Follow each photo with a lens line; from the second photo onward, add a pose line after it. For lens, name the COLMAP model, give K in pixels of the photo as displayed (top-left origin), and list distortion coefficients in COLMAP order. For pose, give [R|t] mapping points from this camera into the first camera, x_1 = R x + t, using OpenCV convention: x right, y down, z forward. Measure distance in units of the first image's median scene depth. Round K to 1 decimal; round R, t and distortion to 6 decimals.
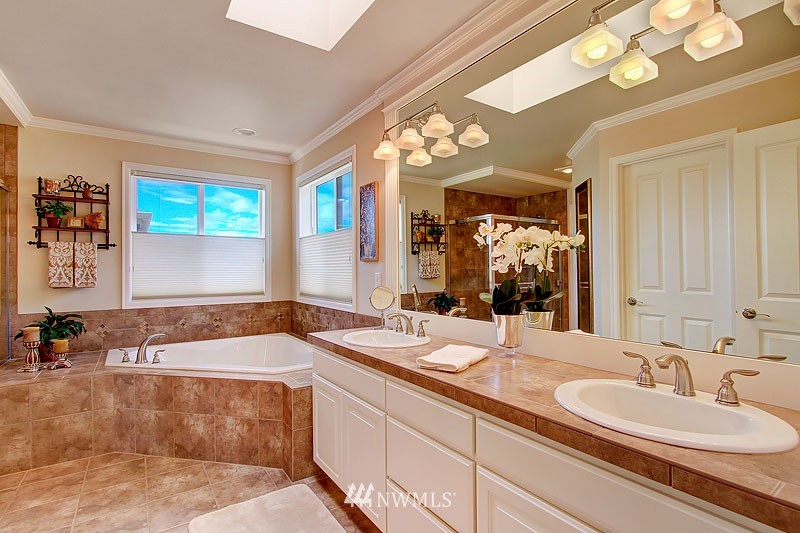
lens RADIAL K [[381.6, 0, 400.3], [0, 381.6, 268.2], [0, 0, 1]] dist [-0.017123, 0.000714]
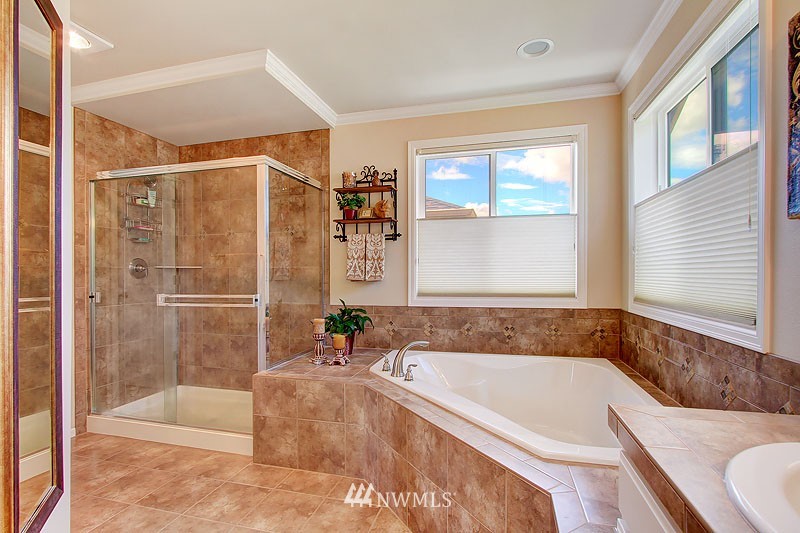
lens RADIAL K [[381.6, 0, 400.2], [0, 381.6, 278.3], [0, 0, 1]] dist [-0.017123, 0.000714]
pose [[0.653987, 0.009094, -0.756451, -0.065702], [0.006768, 0.999817, 0.017871, 0.026782], [0.756476, -0.016807, 0.653806, 0.407997]]
